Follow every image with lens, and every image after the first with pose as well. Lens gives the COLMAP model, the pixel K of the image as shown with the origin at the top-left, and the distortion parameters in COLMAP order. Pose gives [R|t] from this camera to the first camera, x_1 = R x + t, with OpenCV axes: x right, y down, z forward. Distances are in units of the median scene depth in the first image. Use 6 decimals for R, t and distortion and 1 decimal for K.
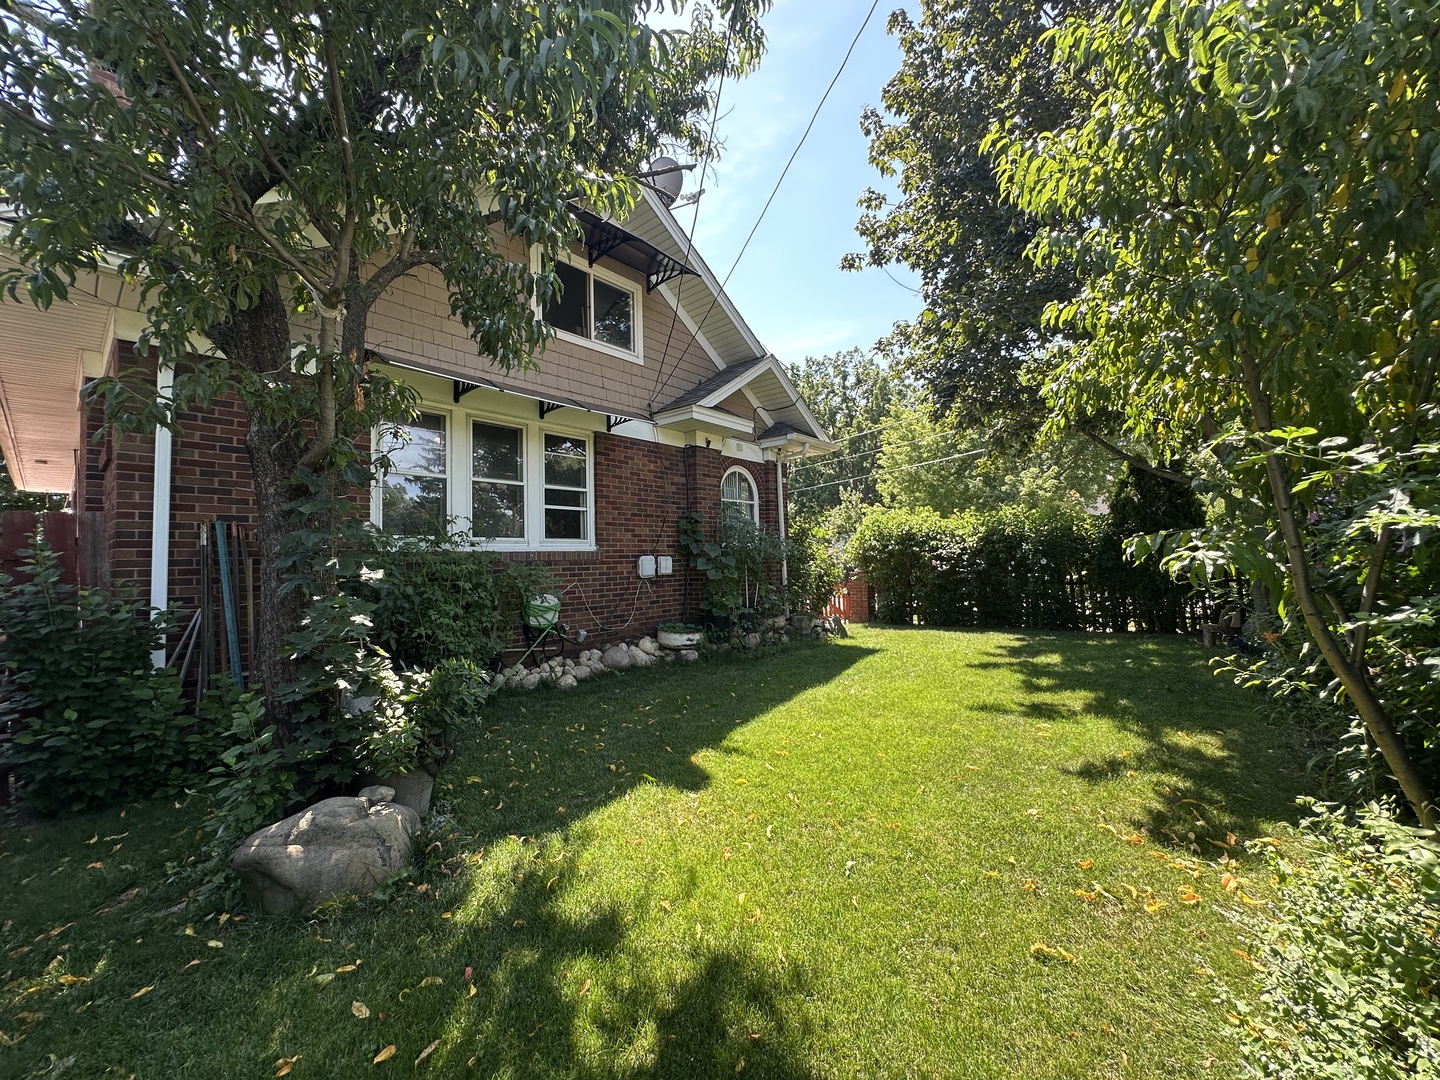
lens RADIAL K [[577.7, 0, 720.0], [0, 577.7, 540.0], [0, 0, 1]] dist [-0.004122, 0.000230]
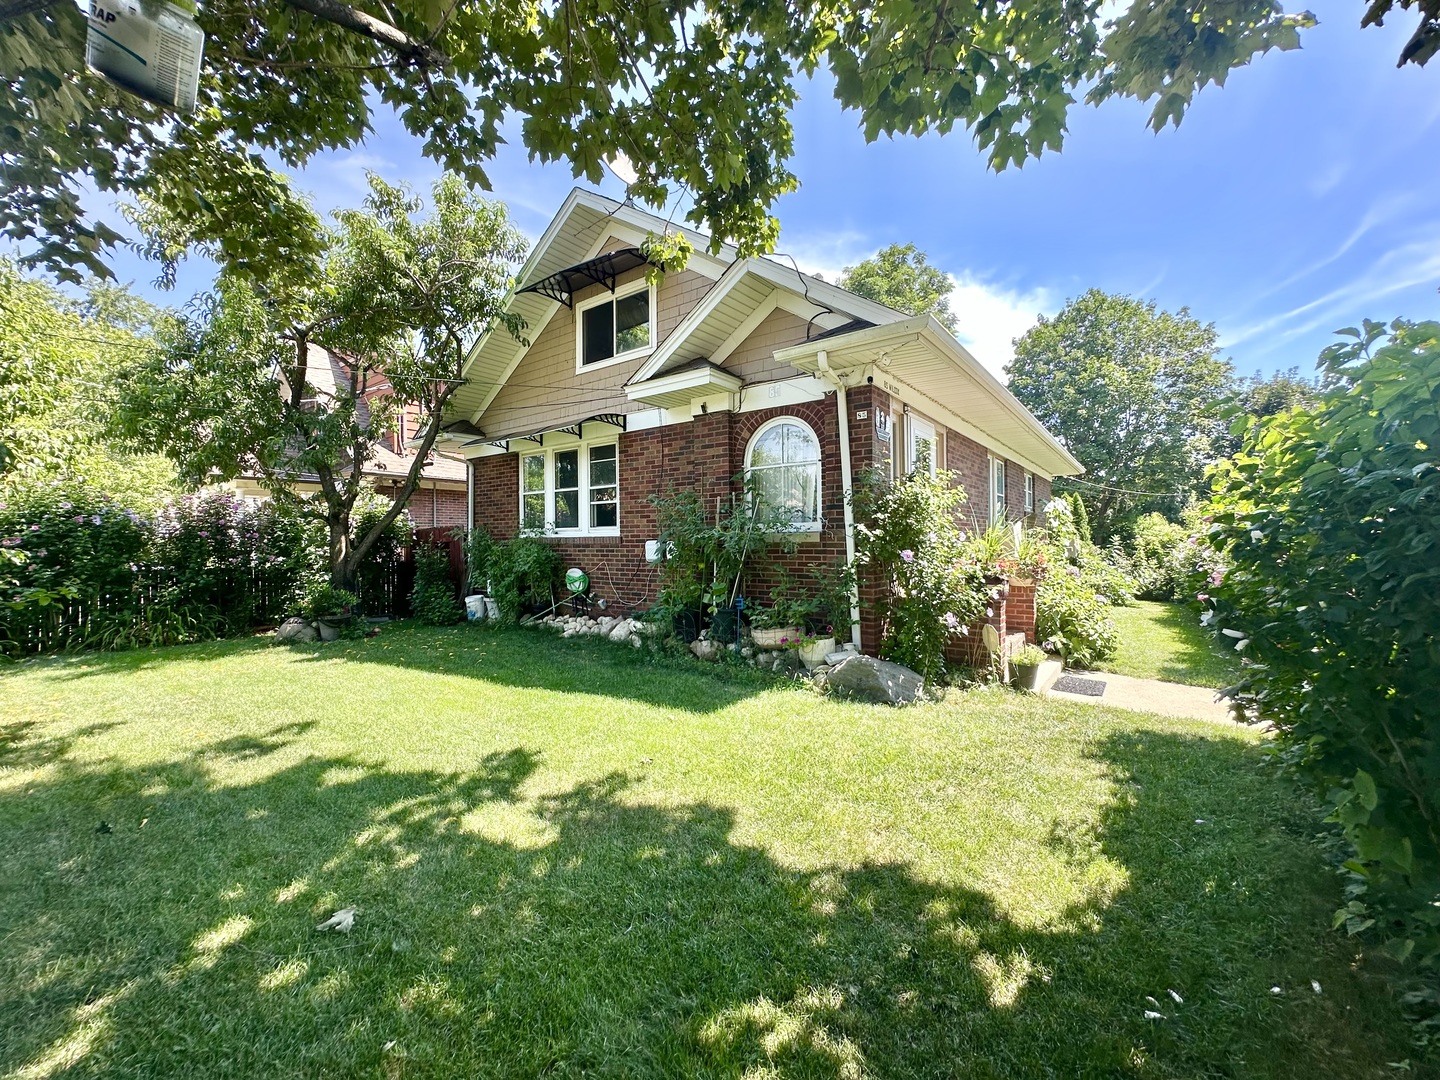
lens RADIAL K [[577.7, 0, 720.0], [0, 577.7, 540.0], [0, 0, 1]] dist [-0.004122, 0.000230]
pose [[0.071984, 0.015863, -0.997280, 0.993384], [0.041321, 0.998968, 0.018873, 0.013170], [0.996549, -0.042567, 0.071254, 1.142091]]
